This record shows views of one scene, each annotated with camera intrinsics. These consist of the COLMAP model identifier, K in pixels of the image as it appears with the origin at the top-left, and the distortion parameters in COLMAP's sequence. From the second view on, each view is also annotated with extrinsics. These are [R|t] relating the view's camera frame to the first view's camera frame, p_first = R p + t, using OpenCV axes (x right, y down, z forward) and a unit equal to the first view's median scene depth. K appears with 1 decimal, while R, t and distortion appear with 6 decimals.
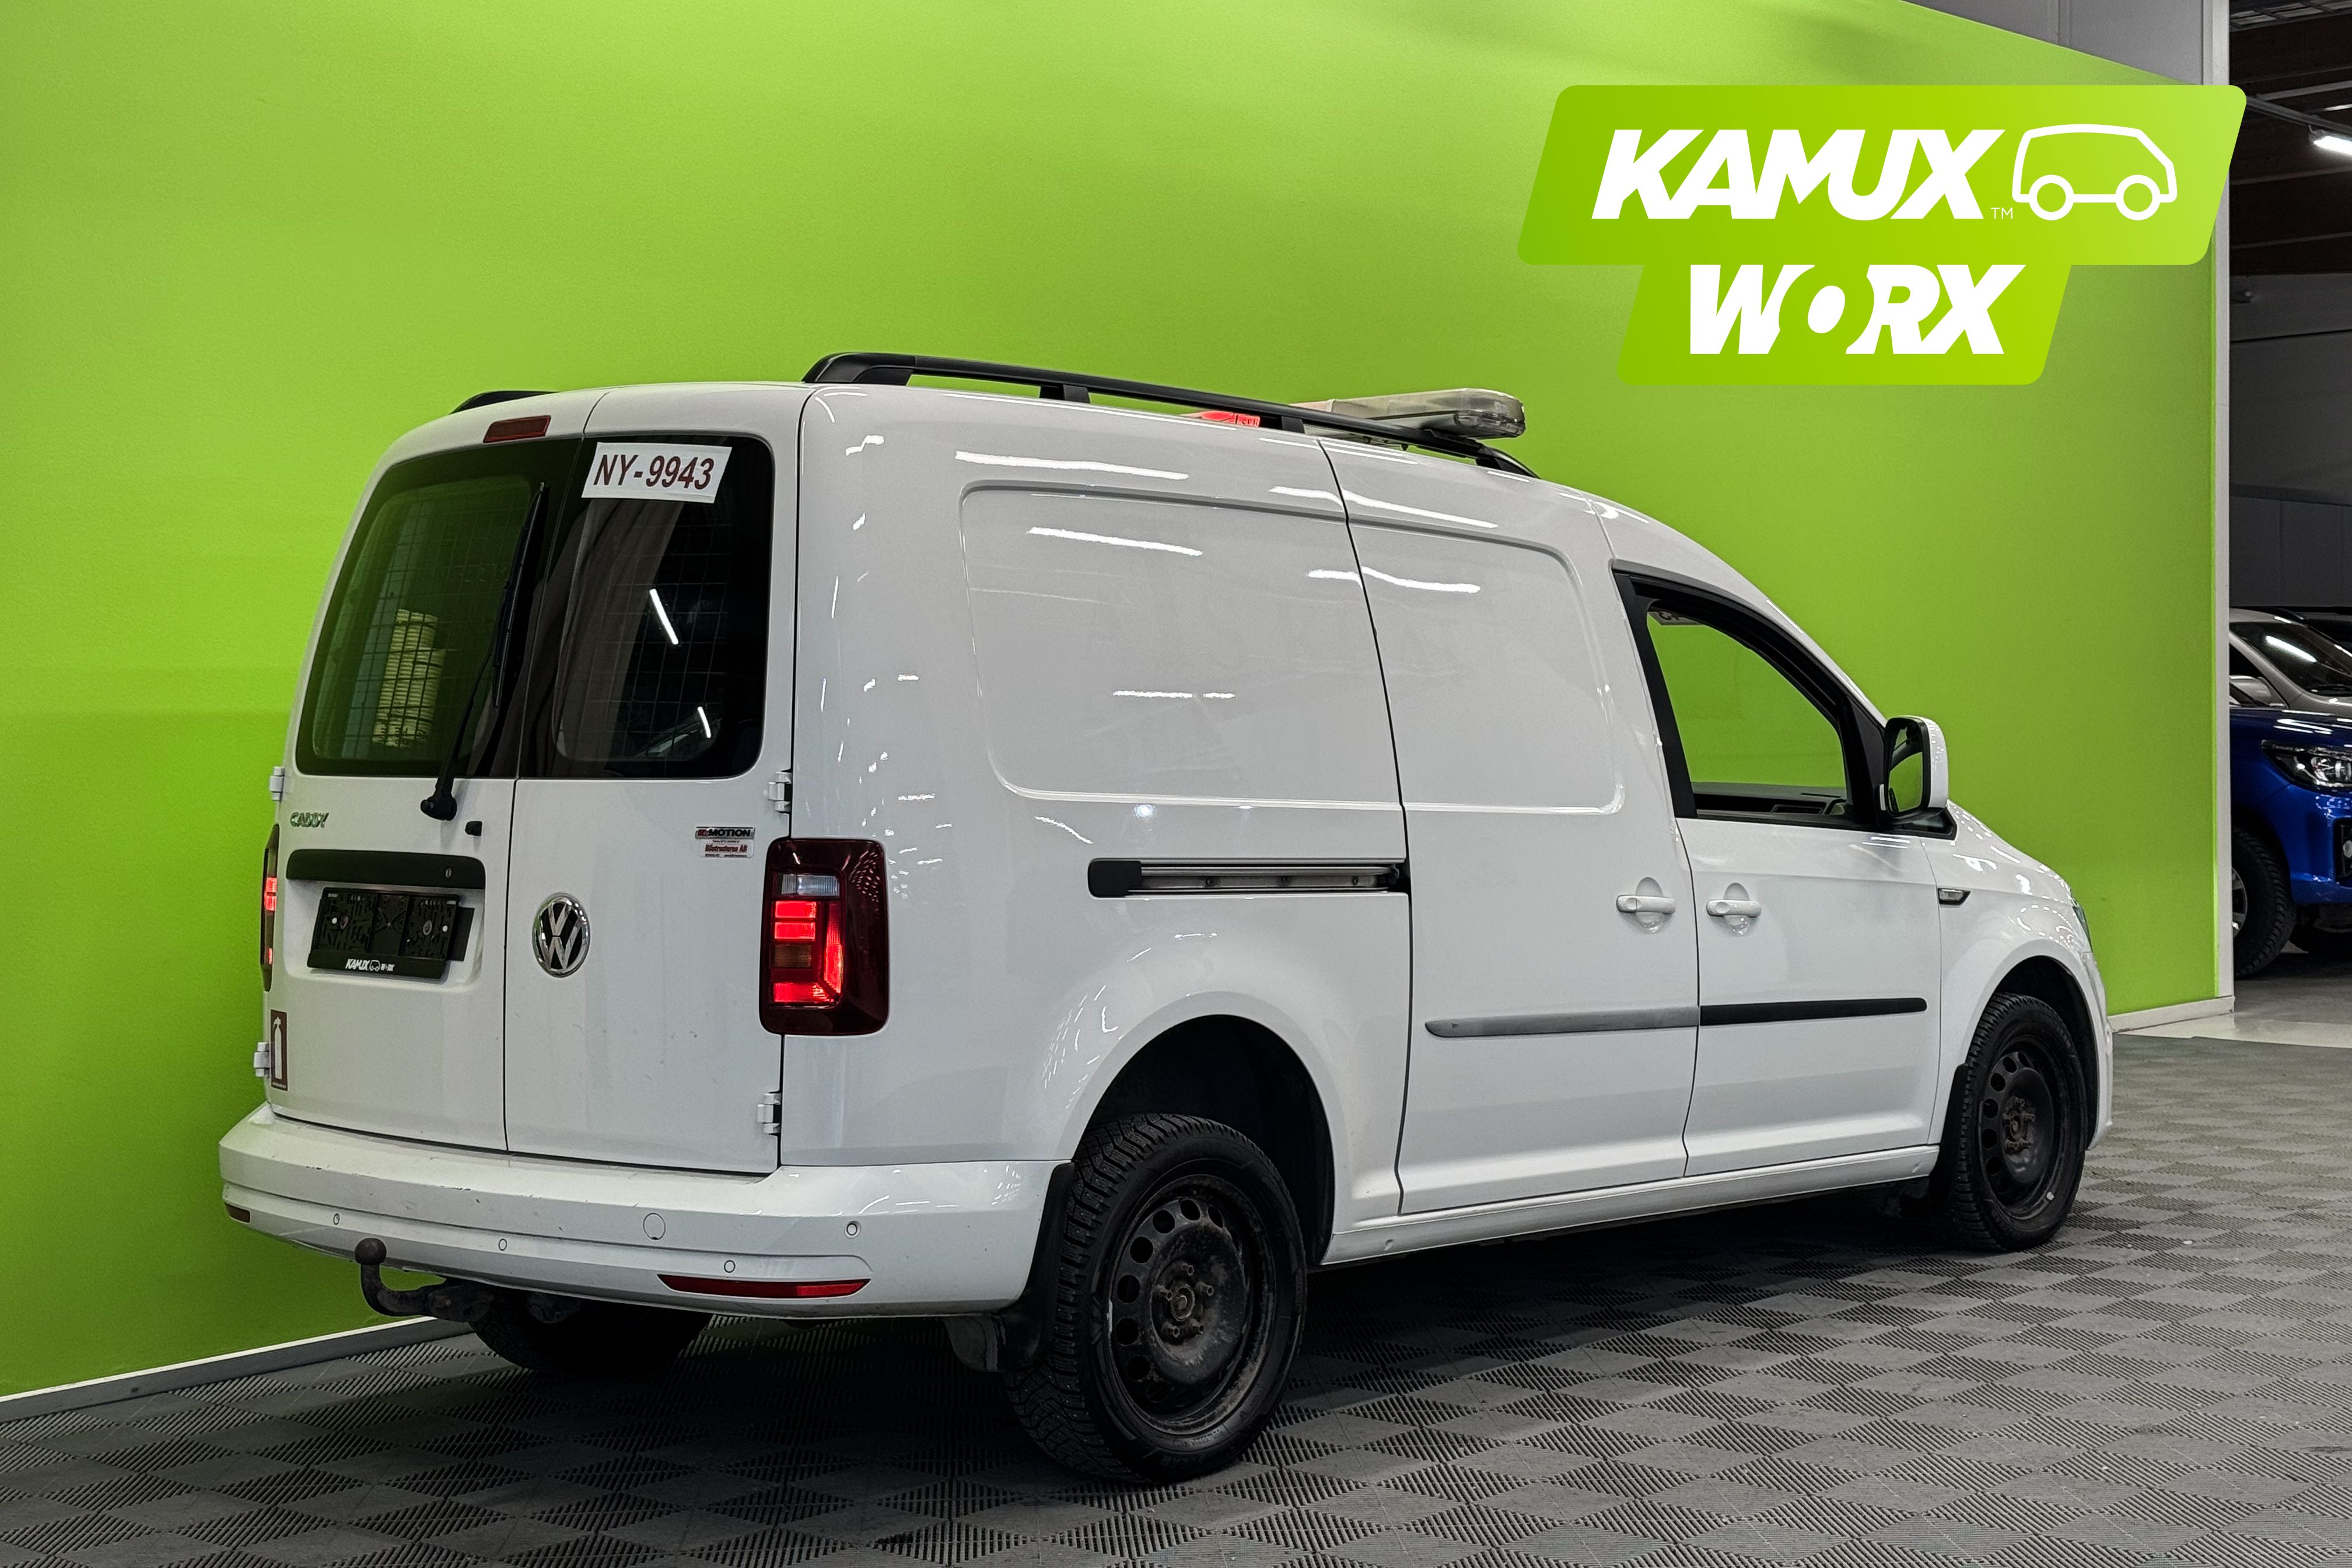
lens RADIAL K [[3224.8, 0, 1176.0], [0, 3224.8, 784.0], [0, 0, 1]] dist [0.171902, -0.050552]
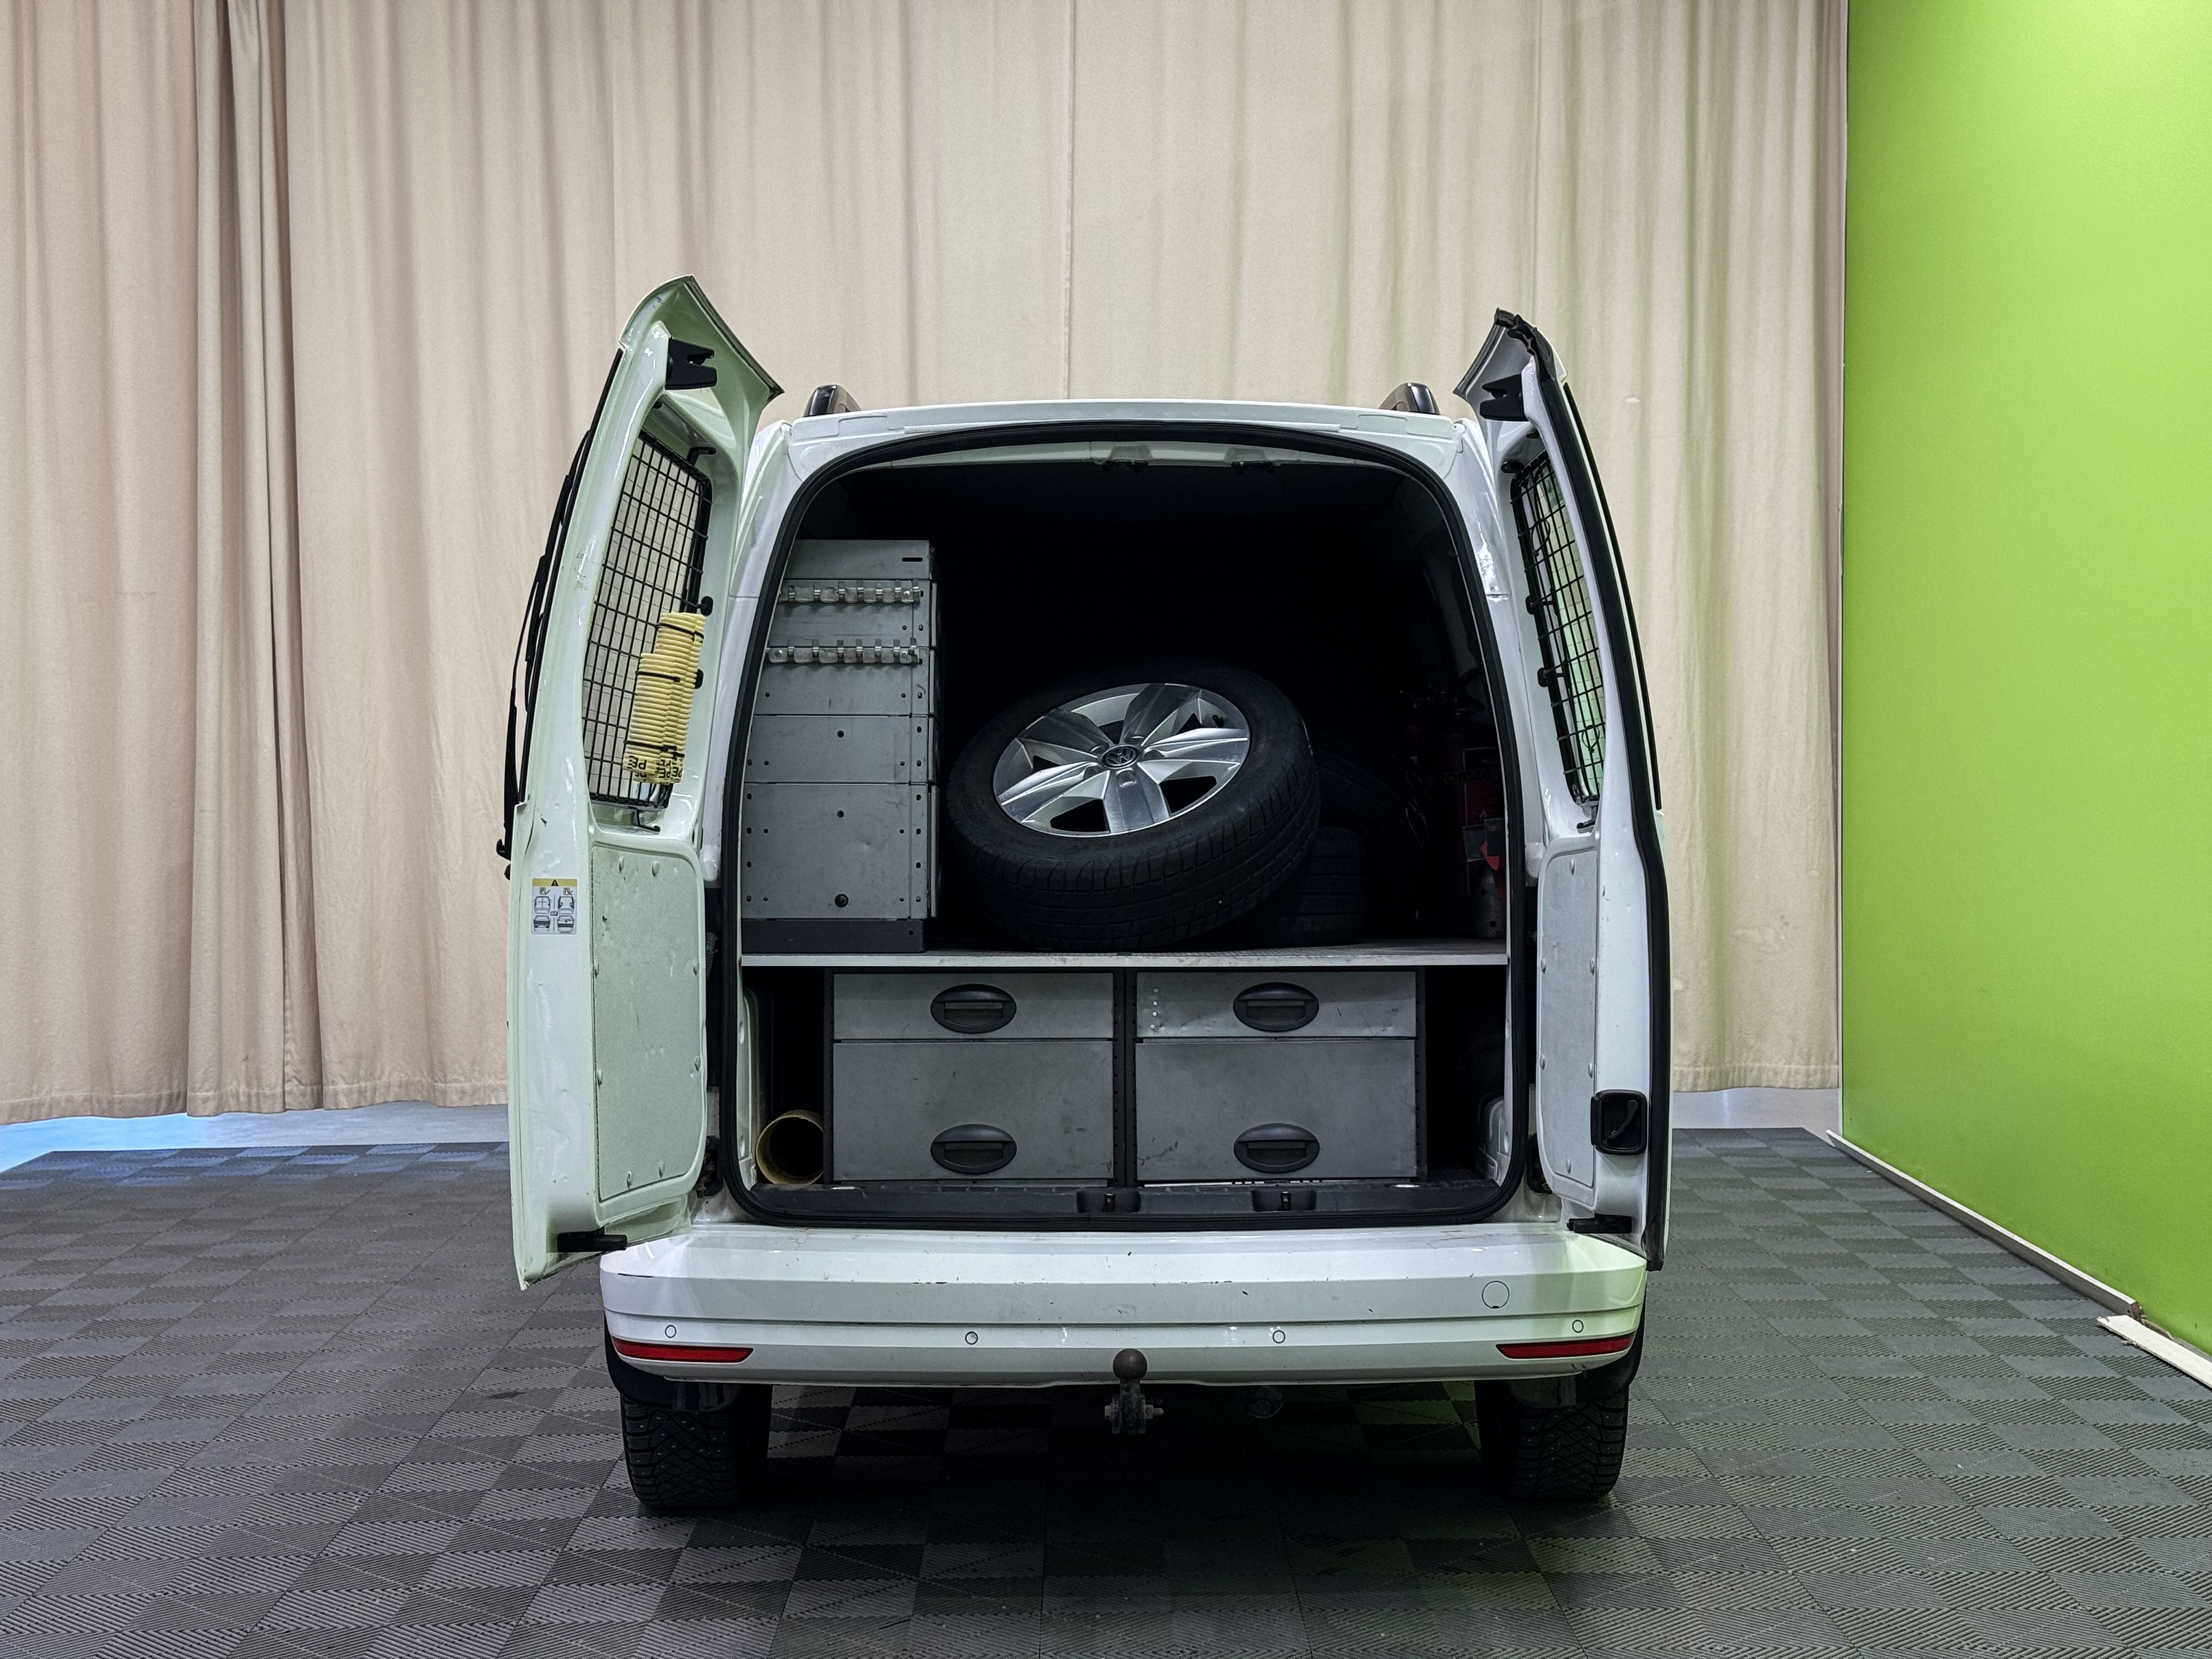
lens RADIAL K [[3043.1, 0, 1122.5], [0, 3043.1, 851.1], [0, 0, 1]] dist [0.137942, 0.081865]
pose [[0.750393, -0.021730, 0.660634, -0.764749], [0.011756, 0.999740, 0.019530, -0.012236], [-0.660887, -0.006888, 0.750454, 0.364315]]
